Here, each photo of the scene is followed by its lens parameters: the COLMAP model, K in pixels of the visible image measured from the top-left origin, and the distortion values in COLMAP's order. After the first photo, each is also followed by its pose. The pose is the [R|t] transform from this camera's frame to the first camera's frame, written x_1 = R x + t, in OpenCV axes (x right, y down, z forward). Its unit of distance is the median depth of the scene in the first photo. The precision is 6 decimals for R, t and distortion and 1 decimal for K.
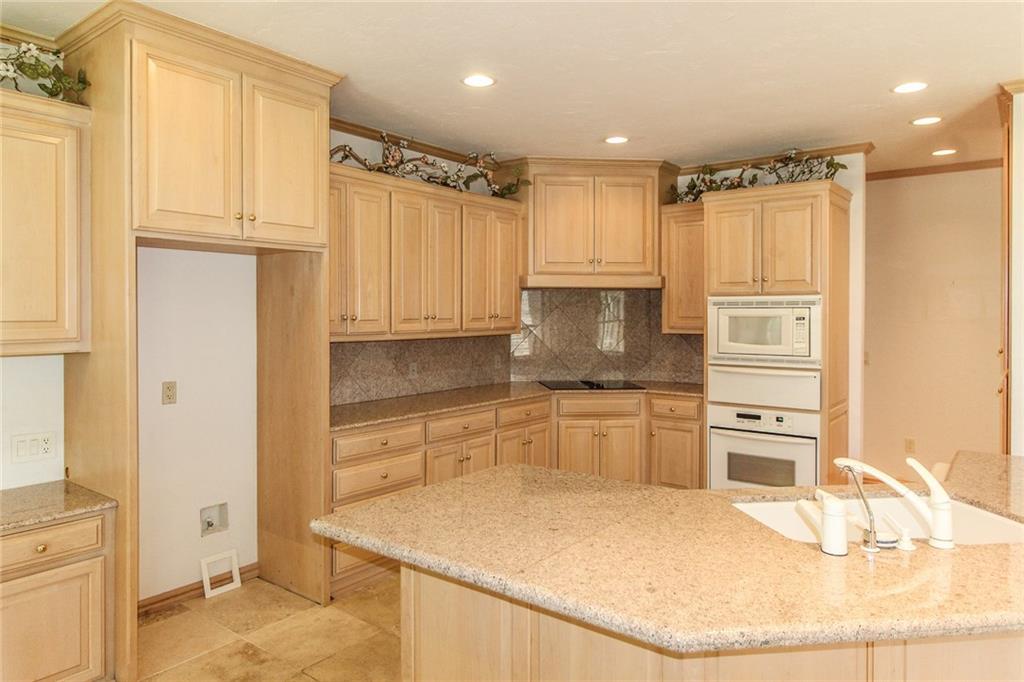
lens RADIAL K [[658.7, 0, 502.0], [0, 658.7, 315.8], [0, 0, 1]] dist [0.002015, -0.000063]
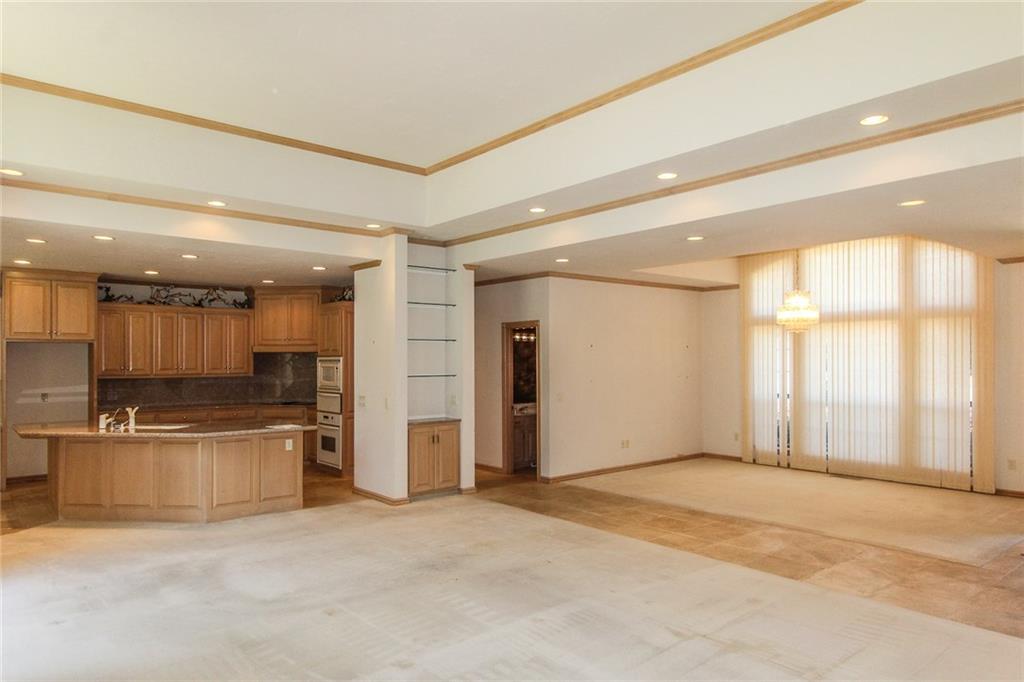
lens RADIAL K [[666.1, 0, 512.3], [0, 666.1, 359.3], [0, 0, 1]] dist [0.004374, -0.001762]
pose [[0.977035, -0.003563, -0.213049, 1.331053], [0.001614, 0.999955, -0.009322, -0.003581], [0.213073, 0.008764, 0.976997, -0.842717]]
